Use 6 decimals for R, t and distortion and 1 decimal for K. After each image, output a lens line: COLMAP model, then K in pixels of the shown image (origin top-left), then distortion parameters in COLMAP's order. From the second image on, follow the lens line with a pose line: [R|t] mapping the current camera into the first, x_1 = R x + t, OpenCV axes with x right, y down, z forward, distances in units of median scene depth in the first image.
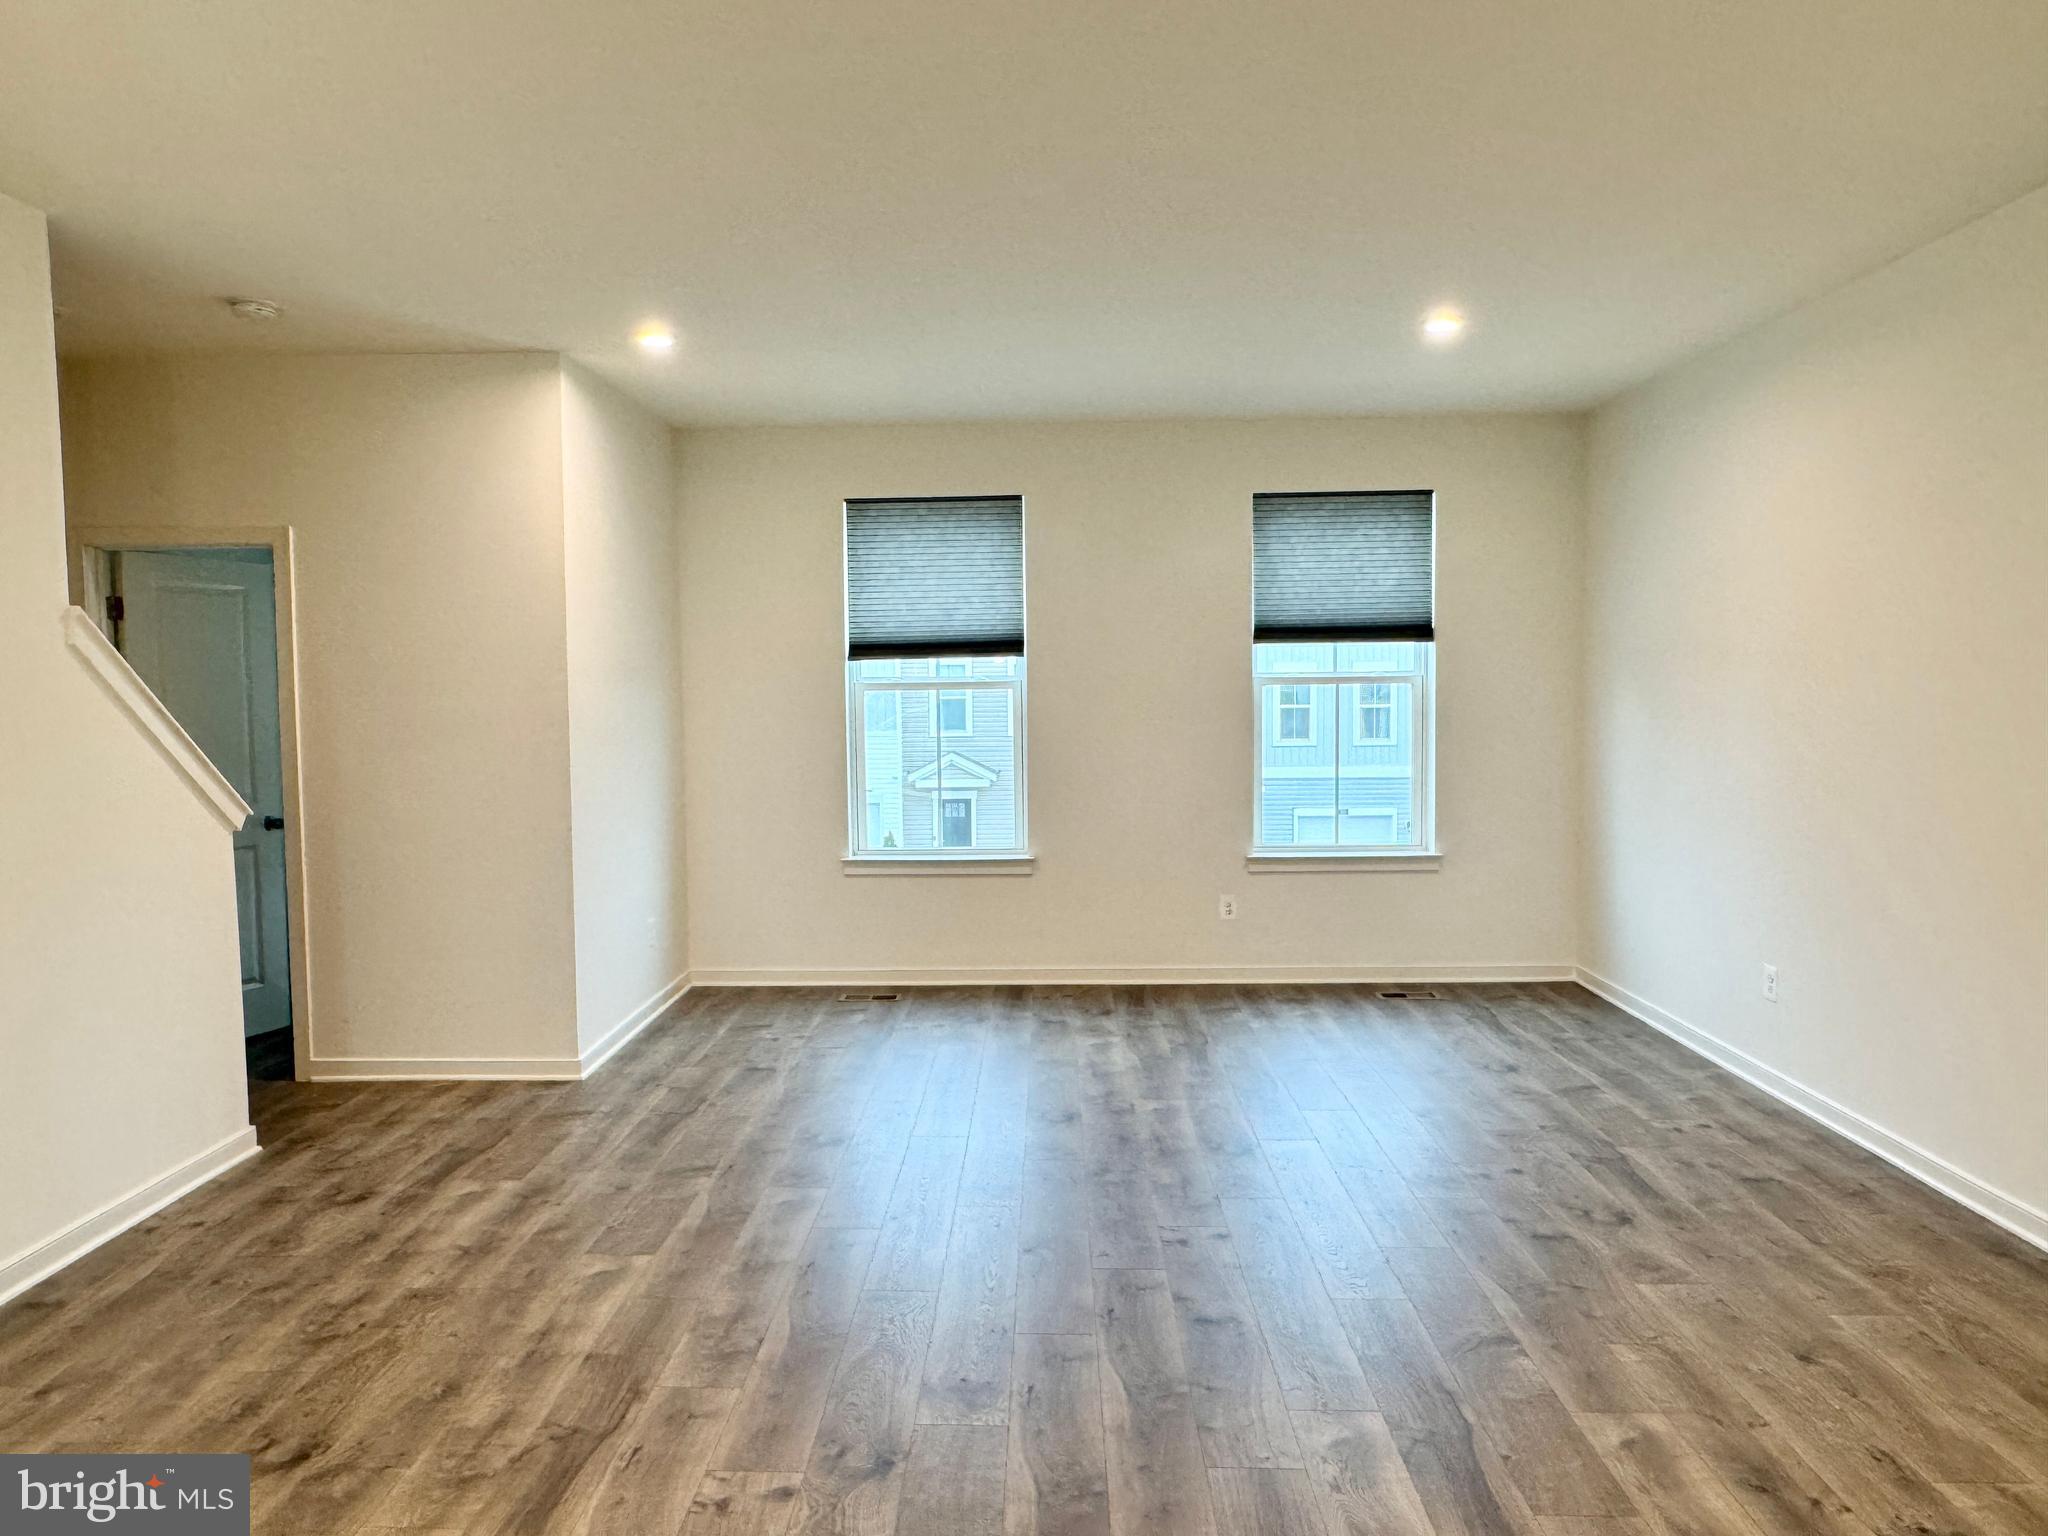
lens RADIAL K [[1410.9, 0, 1015.1], [0, 1410.9, 768.8], [0, 0, 1]] dist [-0.003567, 0.004965]
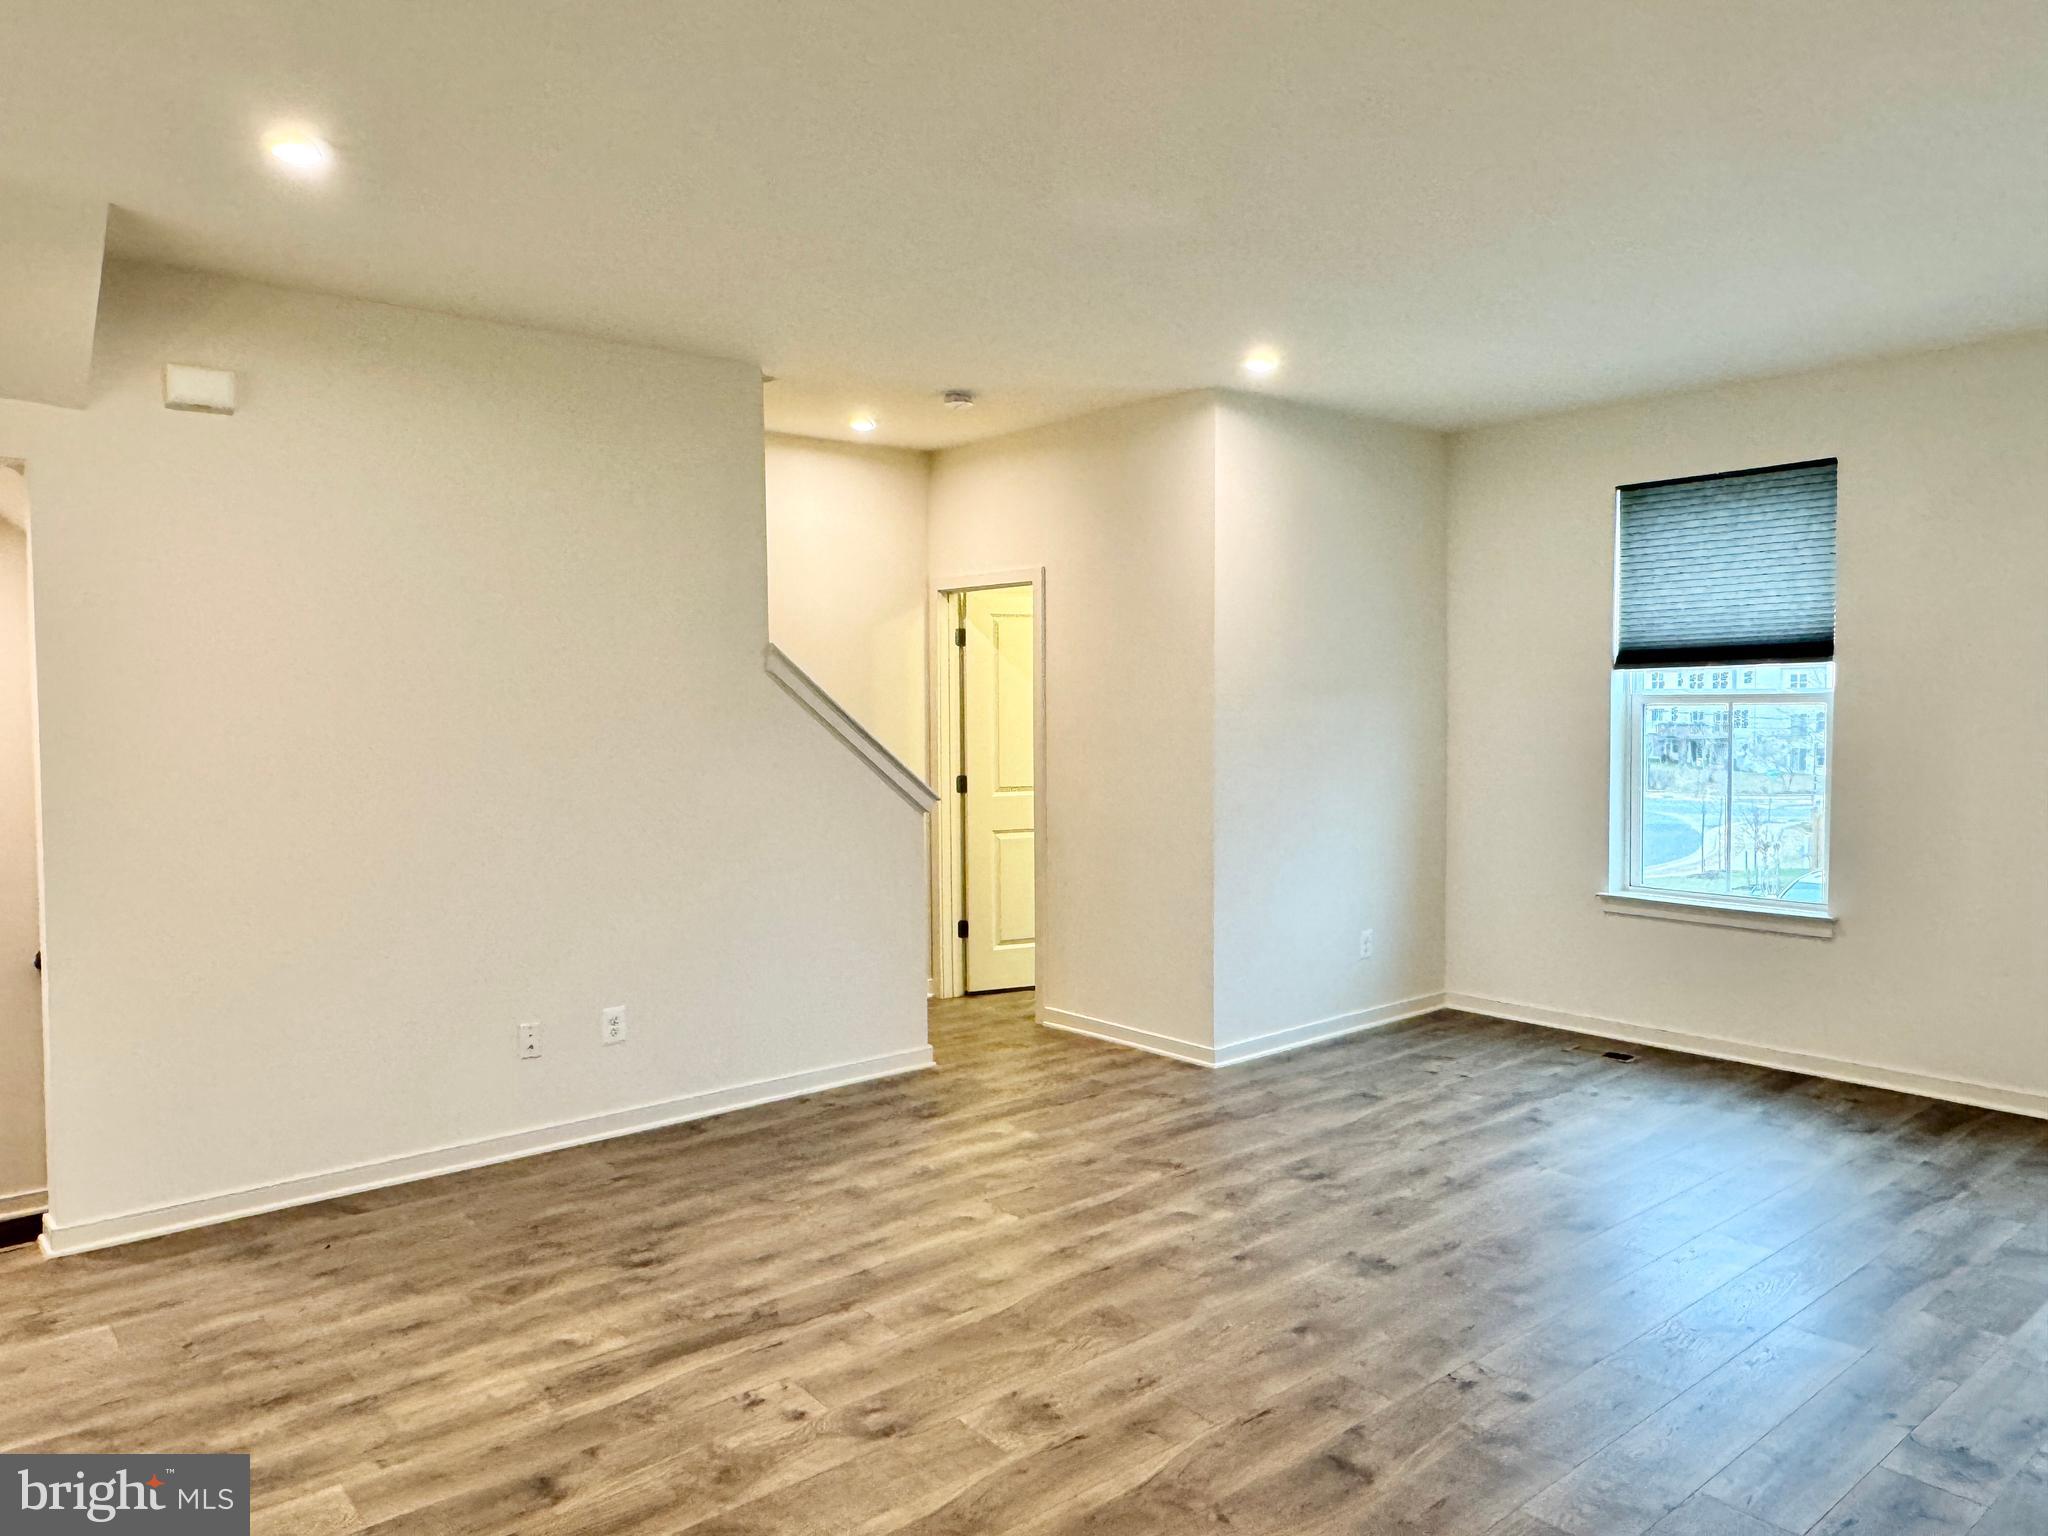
lens RADIAL K [[1410.9, 0, 1015.1], [0, 1410.9, 768.8], [0, 0, 1]] dist [-0.003567, 0.004965]
pose [[0.663977, 0.042398, -0.746550, 0.486481], [-0.042778, 0.998910, 0.018683, -0.025018], [0.746528, 0.019531, 0.665067, 0.223042]]
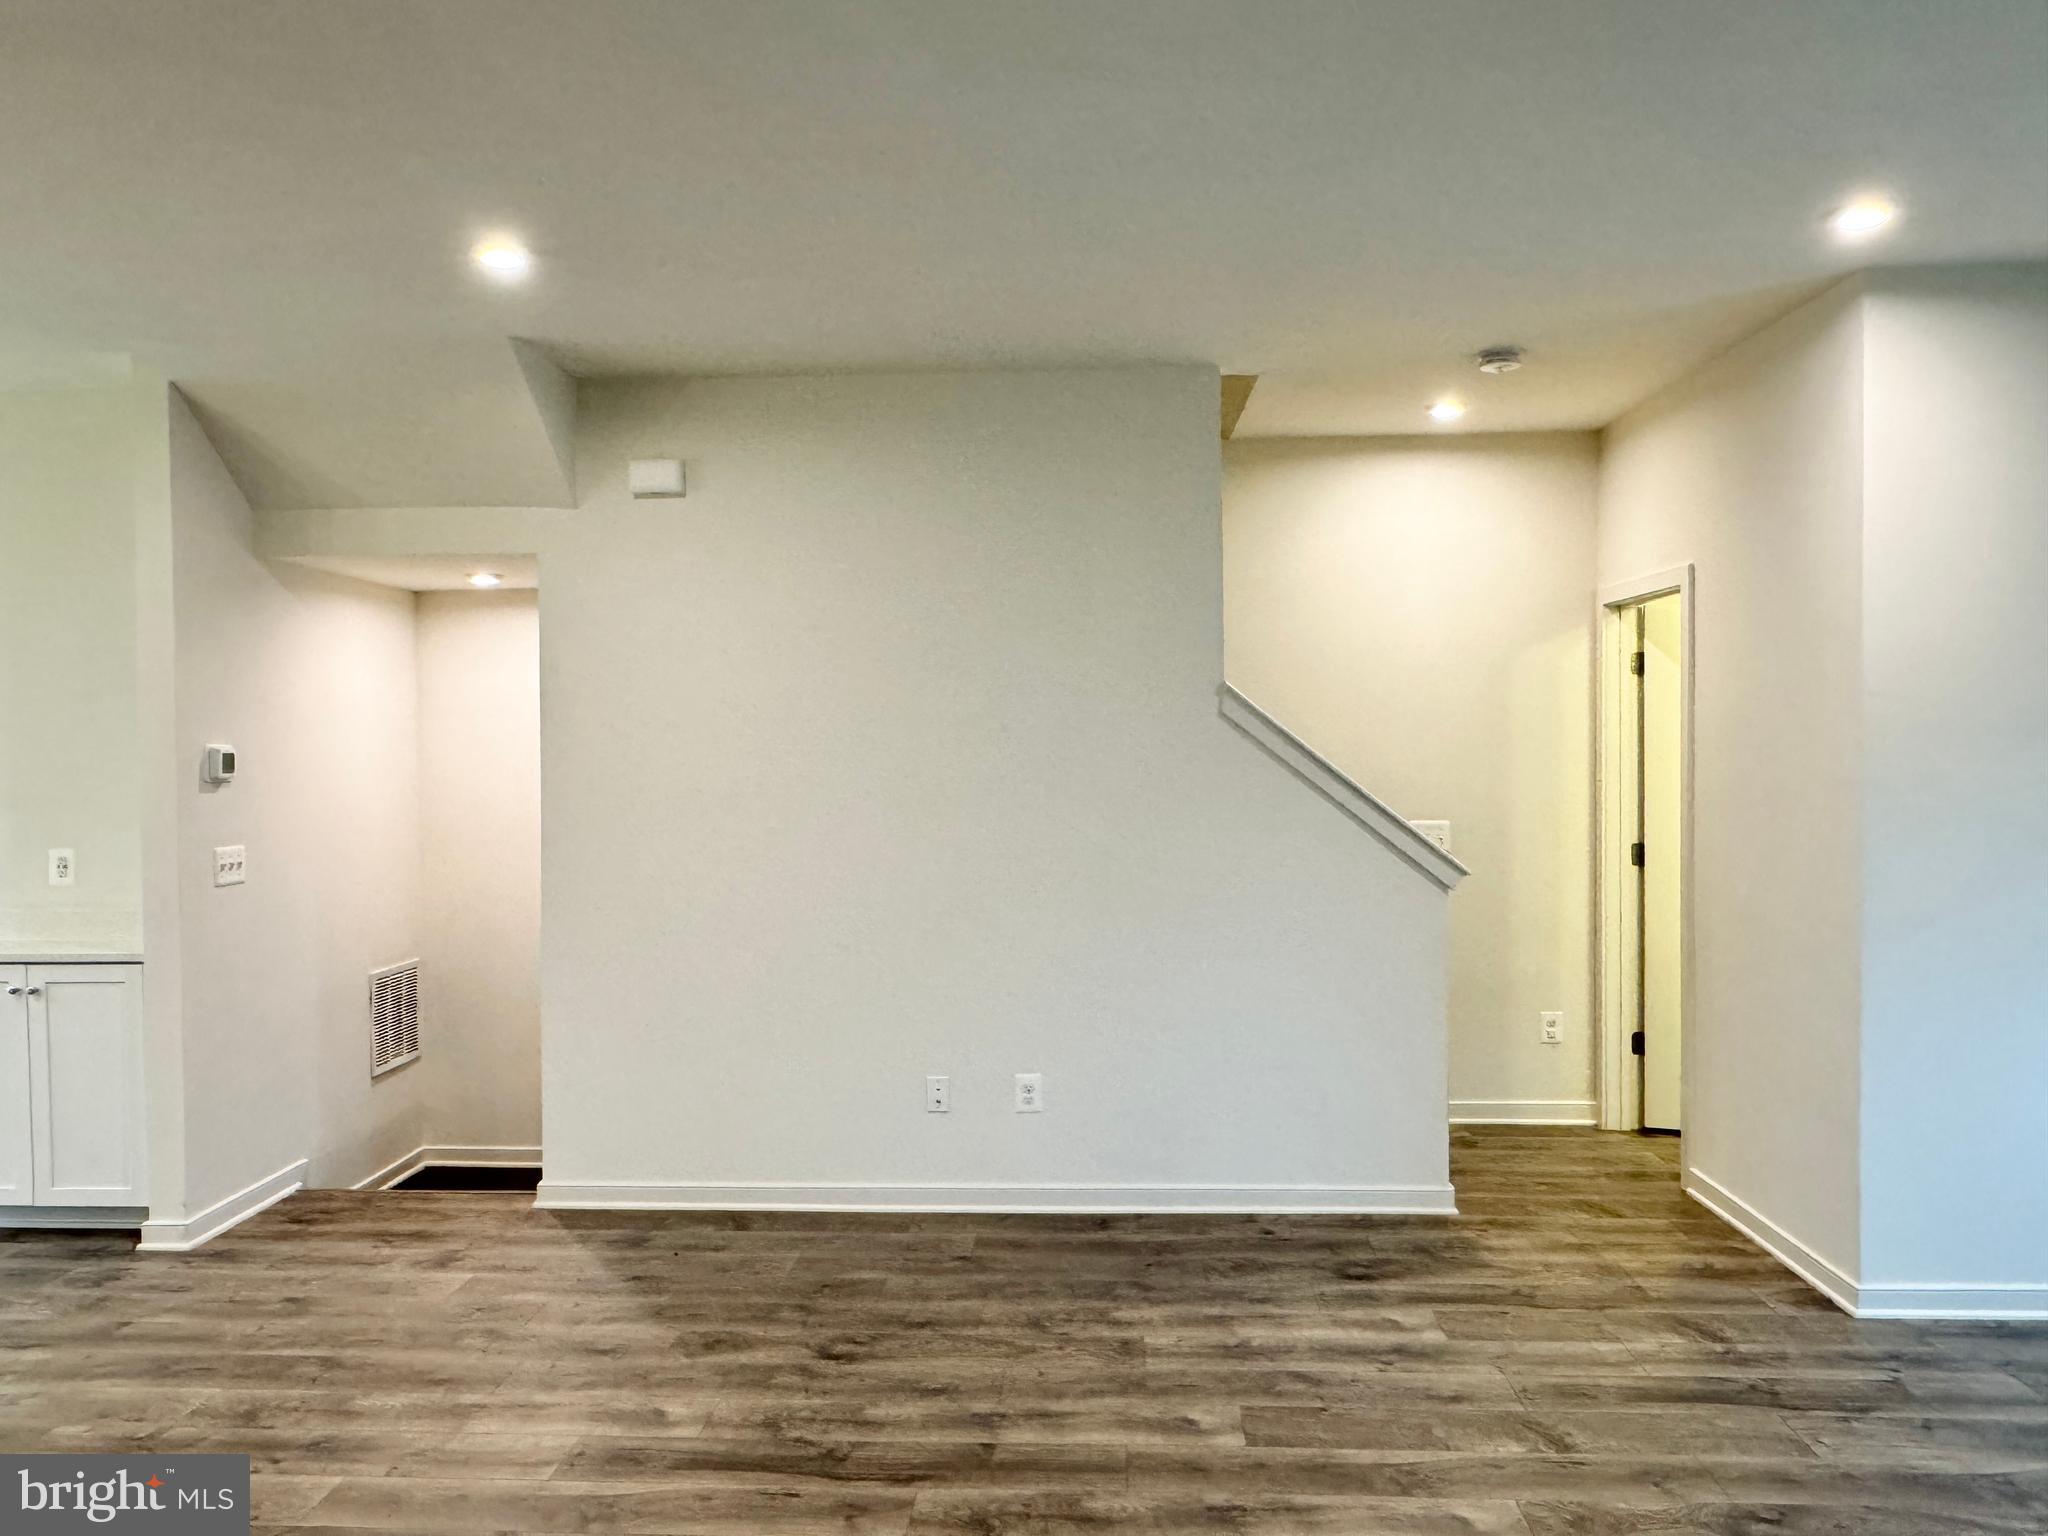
lens RADIAL K [[1410.9, 0, 1015.1], [0, 1410.9, 768.8], [0, 0, 1]] dist [-0.003567, 0.004965]
pose [[-0.027218, 0.024851, -0.999321, 0.492927], [-0.048760, 0.998468, 0.026158, -0.056796], [0.998440, 0.049439, -0.025964, 0.761388]]
